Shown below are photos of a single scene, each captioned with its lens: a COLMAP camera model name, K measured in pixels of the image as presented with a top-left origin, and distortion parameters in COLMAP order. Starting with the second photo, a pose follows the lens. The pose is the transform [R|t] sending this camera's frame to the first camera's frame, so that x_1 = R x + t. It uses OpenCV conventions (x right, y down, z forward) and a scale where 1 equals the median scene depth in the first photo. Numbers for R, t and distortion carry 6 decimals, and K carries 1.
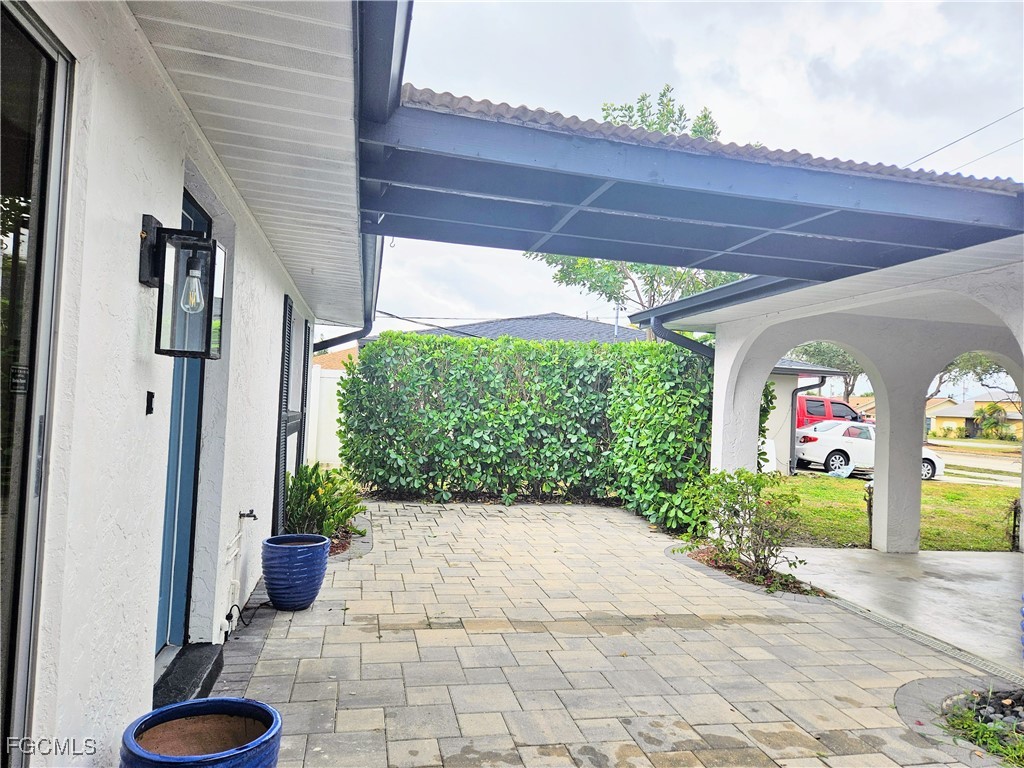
lens RADIAL K [[677.5, 0, 513.6], [0, 677.5, 386.5], [0, 0, 1]] dist [0.085992, -0.068873]
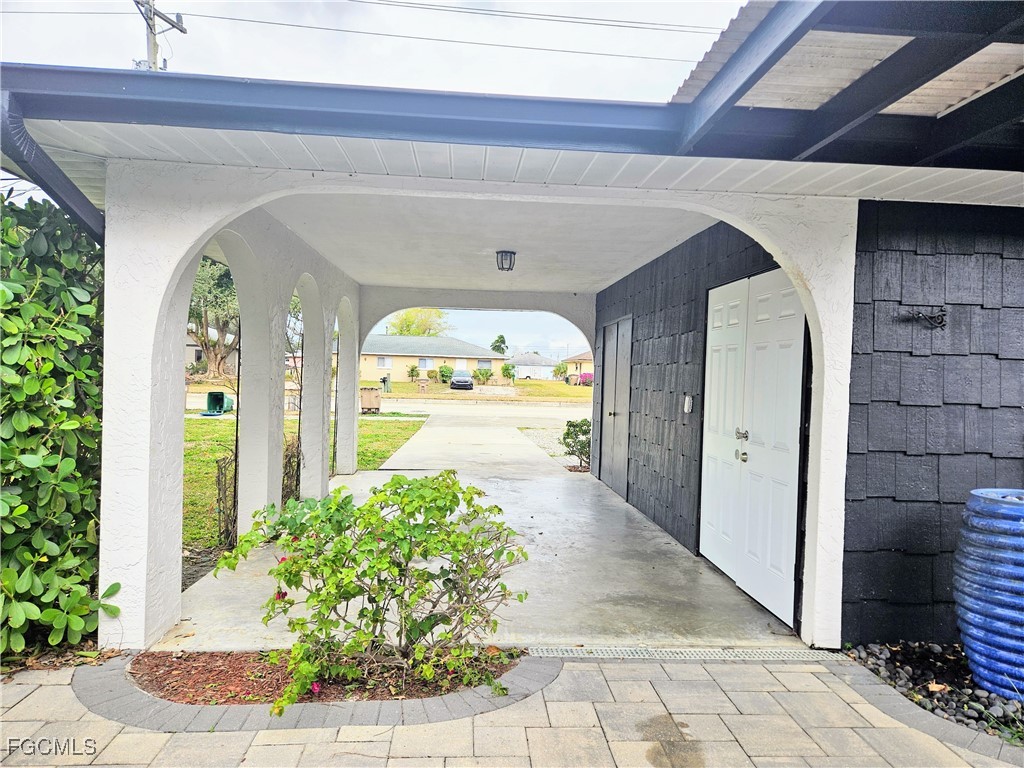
lens RADIAL K [[677.5, 0, 513.6], [0, 677.5, 386.5], [0, 0, 1]] dist [0.085992, -0.068873]
pose [[0.142145, -0.064819, 0.987721, -0.203591], [-0.049088, 0.996164, 0.072438, 0.017238], [-0.988628, -0.058782, 0.138418, 1.201143]]
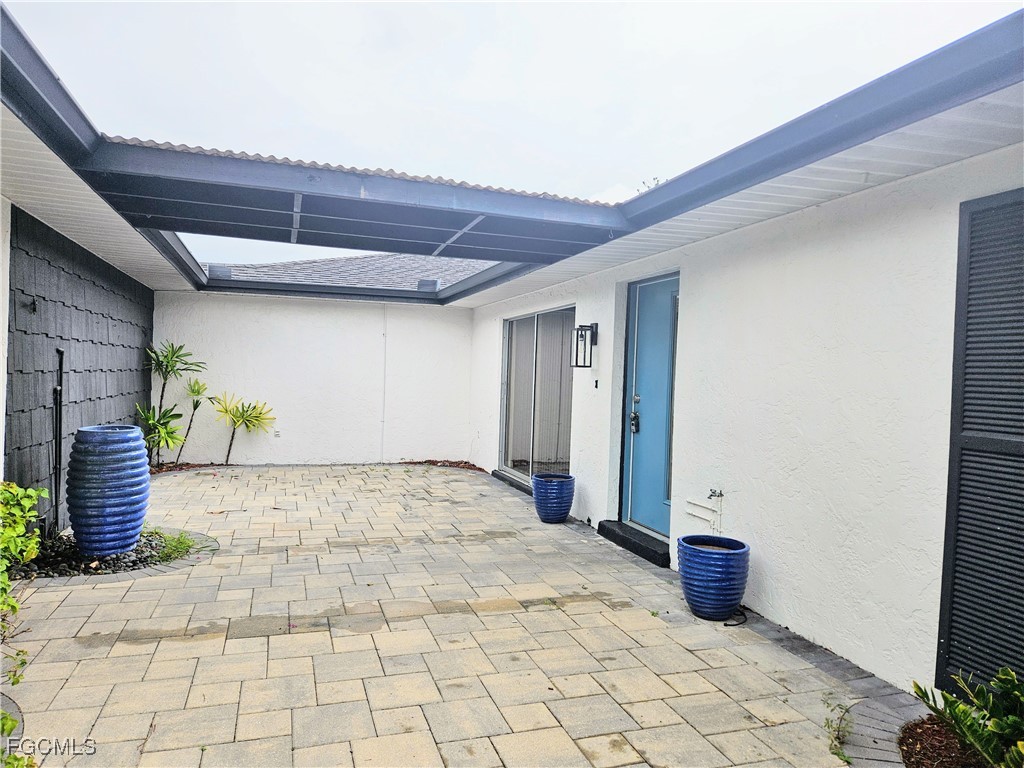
lens RADIAL K [[677.5, 0, 513.6], [0, 677.5, 386.5], [0, 0, 1]] dist [0.085992, -0.068873]
pose [[-0.990369, -0.081074, -0.112231, 0.072527], [-0.080034, 0.996697, -0.013745, 0.053395], [0.112975, -0.004630, -0.993587, 2.014777]]
